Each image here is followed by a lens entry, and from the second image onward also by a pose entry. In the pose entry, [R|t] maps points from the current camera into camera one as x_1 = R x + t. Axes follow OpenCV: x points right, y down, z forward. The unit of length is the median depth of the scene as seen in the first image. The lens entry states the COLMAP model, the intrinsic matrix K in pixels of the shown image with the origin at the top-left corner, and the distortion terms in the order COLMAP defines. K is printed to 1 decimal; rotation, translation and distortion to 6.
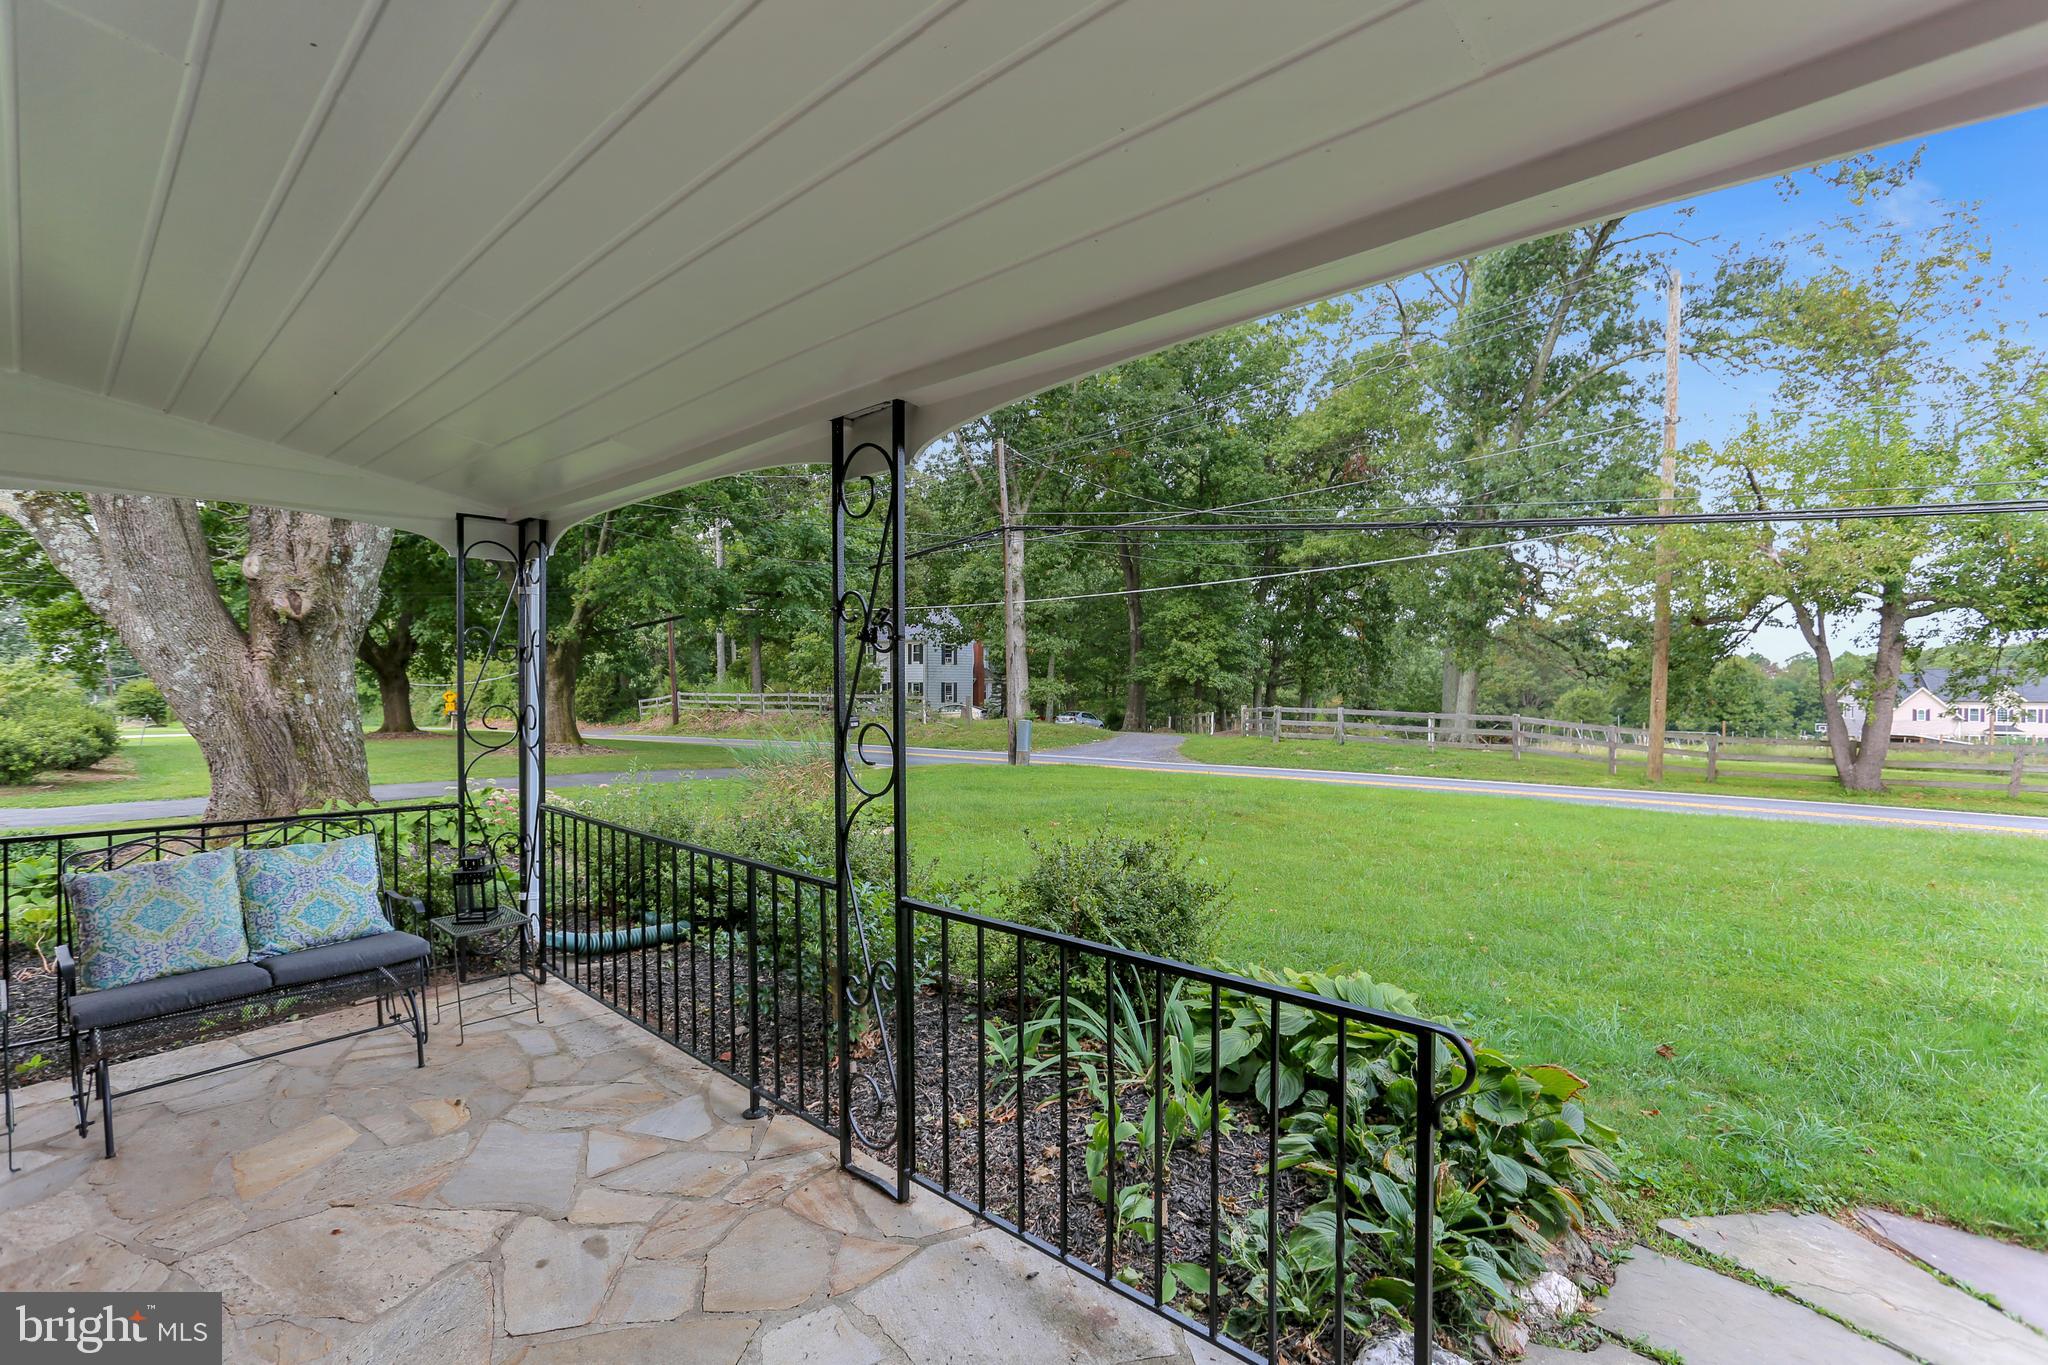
lens RADIAL K [[959.5, 0, 1024.0], [0, 959.5, 682.5], [0, 0, 1]] dist [-0.026240, 0.020996]
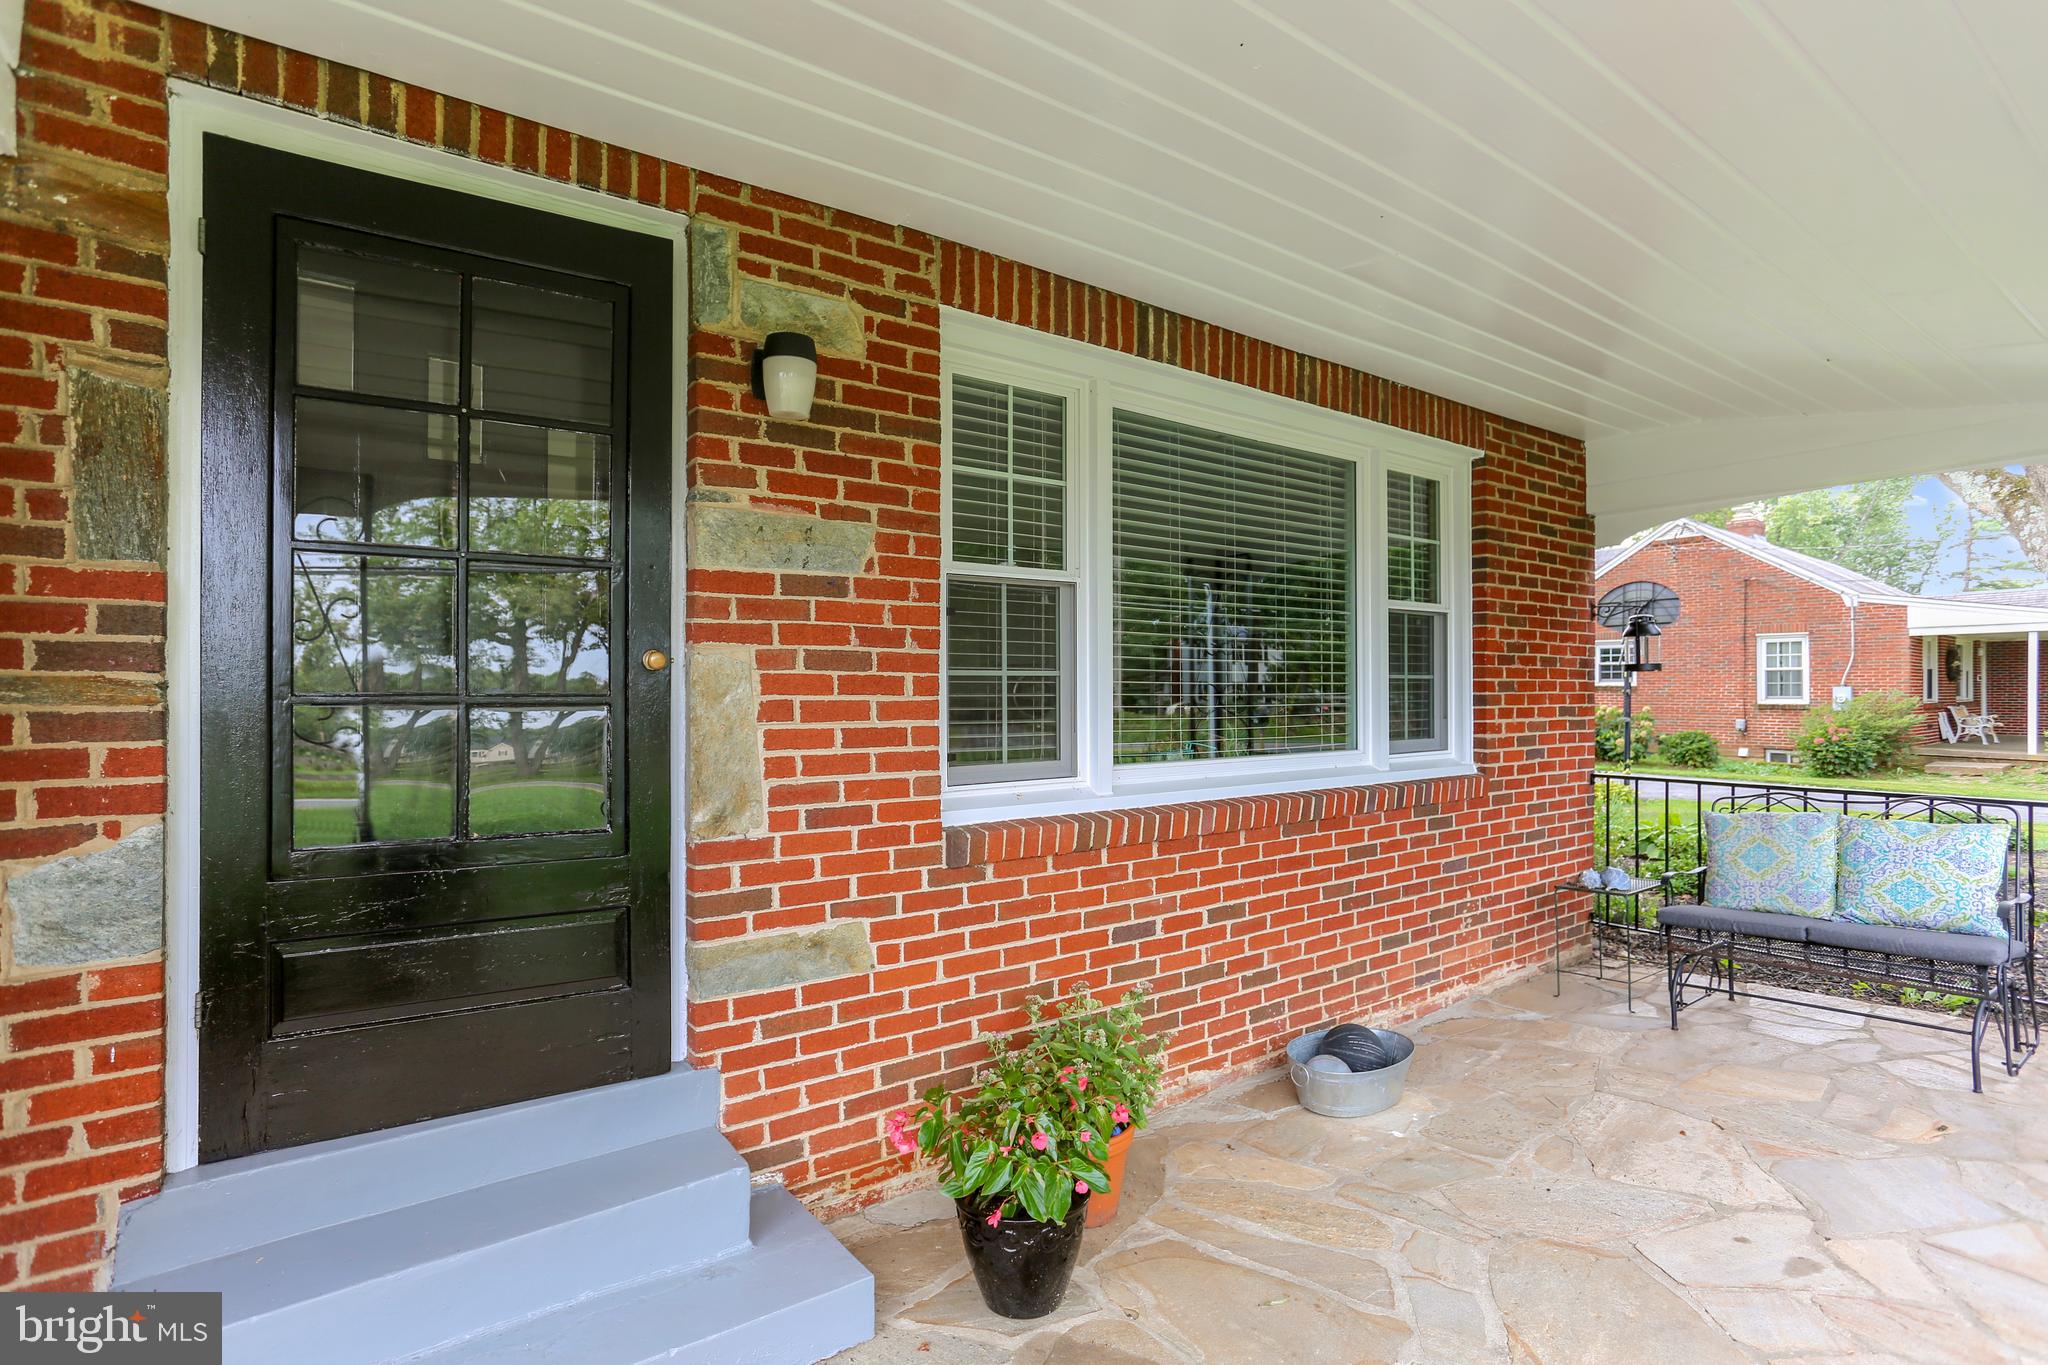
lens RADIAL K [[970.6, 0, 1030.5], [0, 970.6, 690.8], [0, 0, 1]] dist [-0.015103, 0.000320]
pose [[-0.184700, -0.006431, -0.982774, 0.368688], [0.013808, 0.999863, -0.009138, 0.033328], [0.982698, -0.015258, -0.184586, 0.301487]]
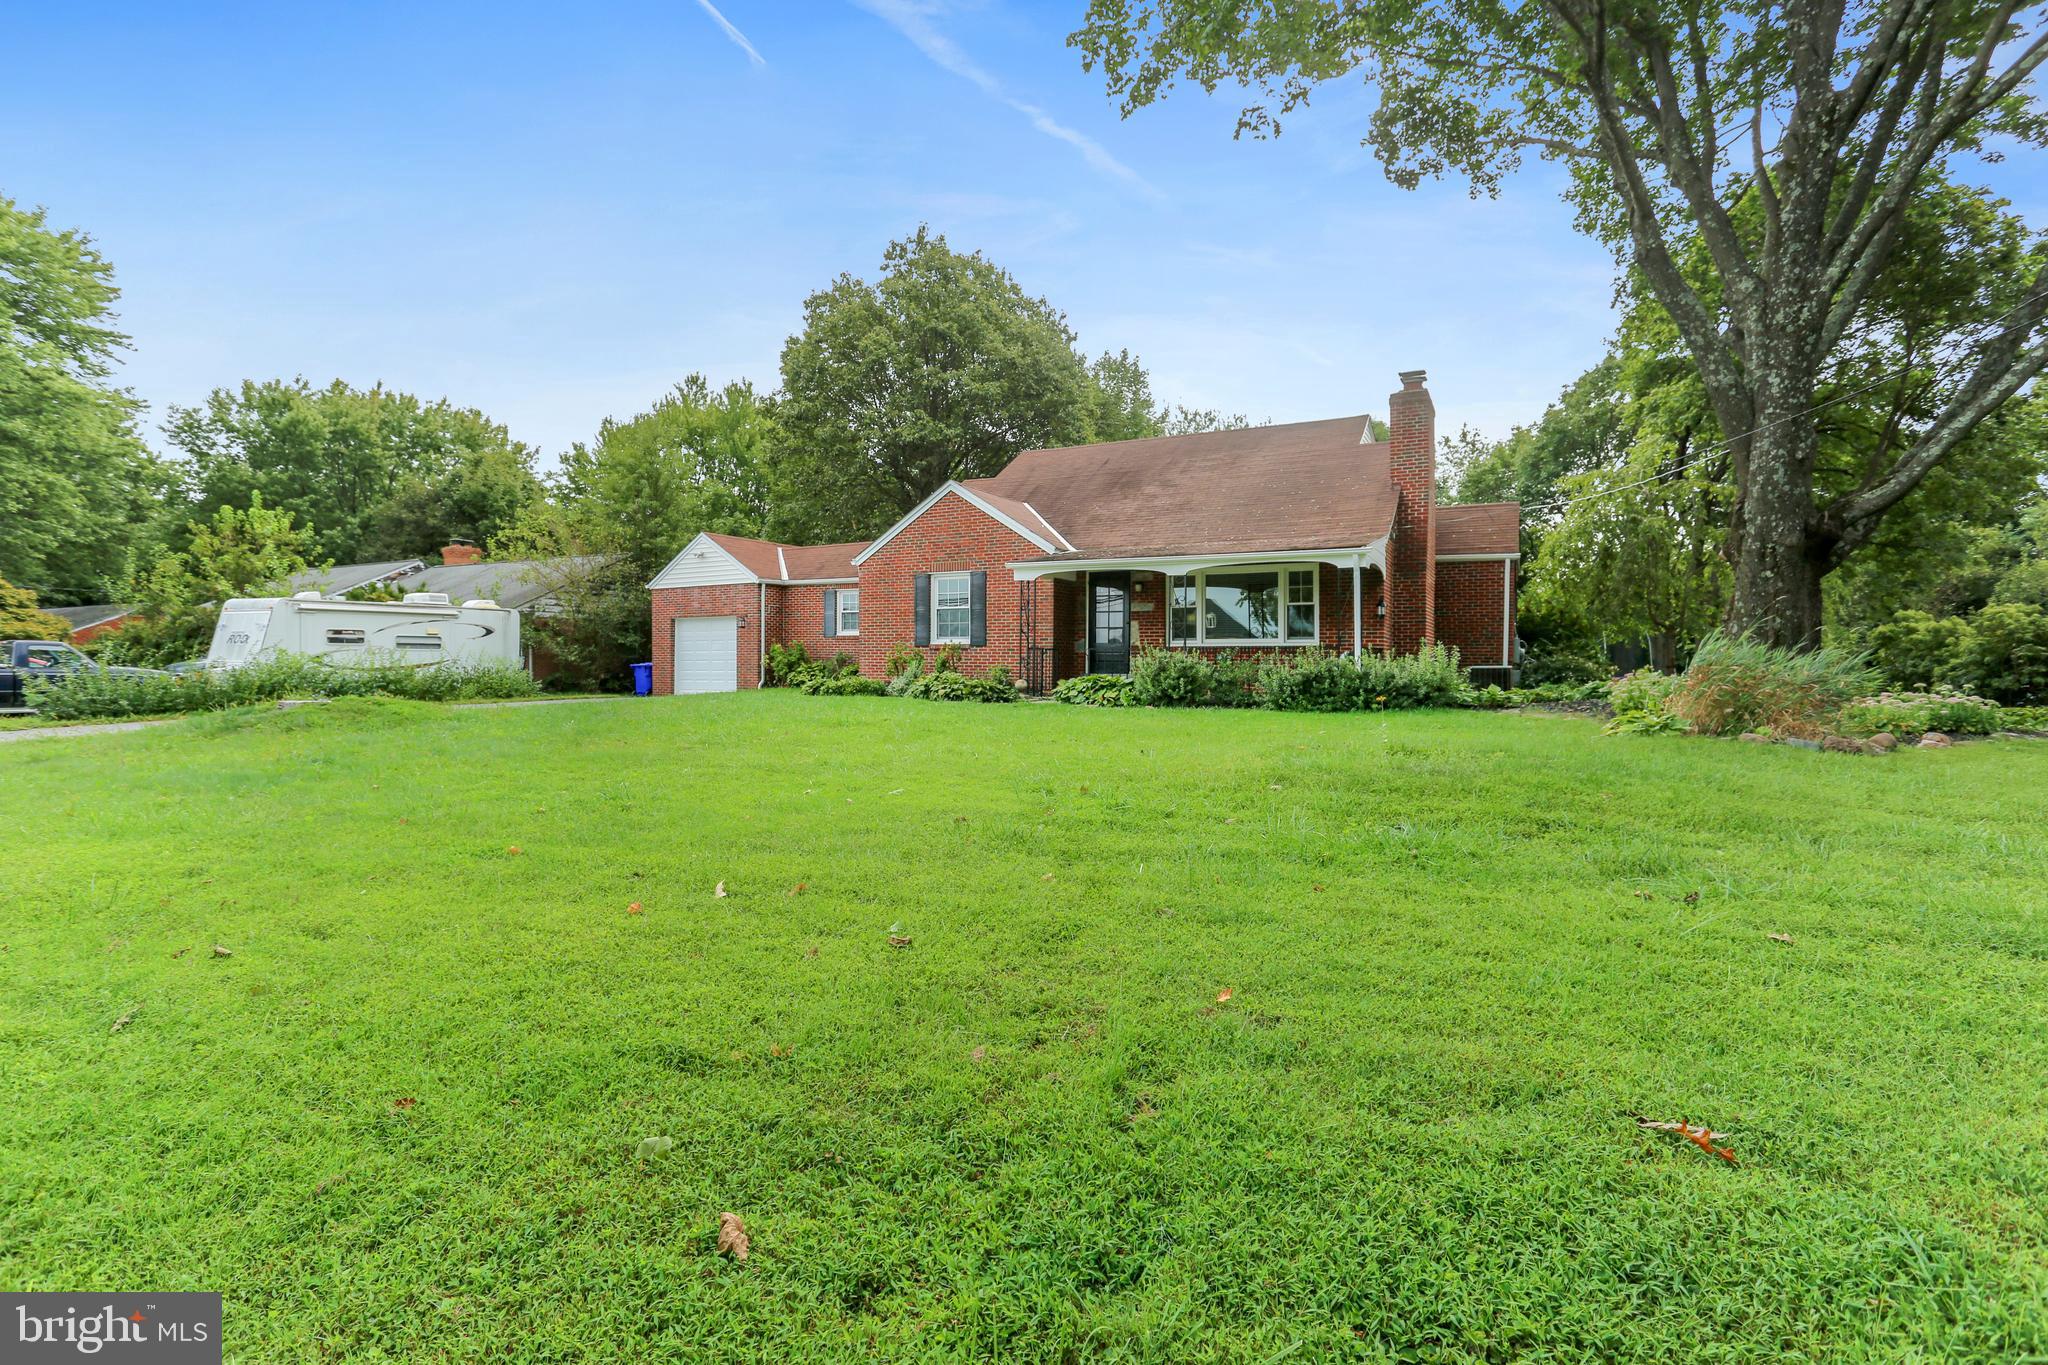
lens RADIAL K [[1007.9, 0, 1005.1], [0, 1007.9, 695.4], [0, 0, 1]] dist [-0.001025, 0.000170]
pose [[-0.962927, 0.002055, -0.269754, 1.915248], [-0.003981, 0.999754, 0.021827, 0.283234], [0.269733, 0.022092, -0.962682, 5.090557]]
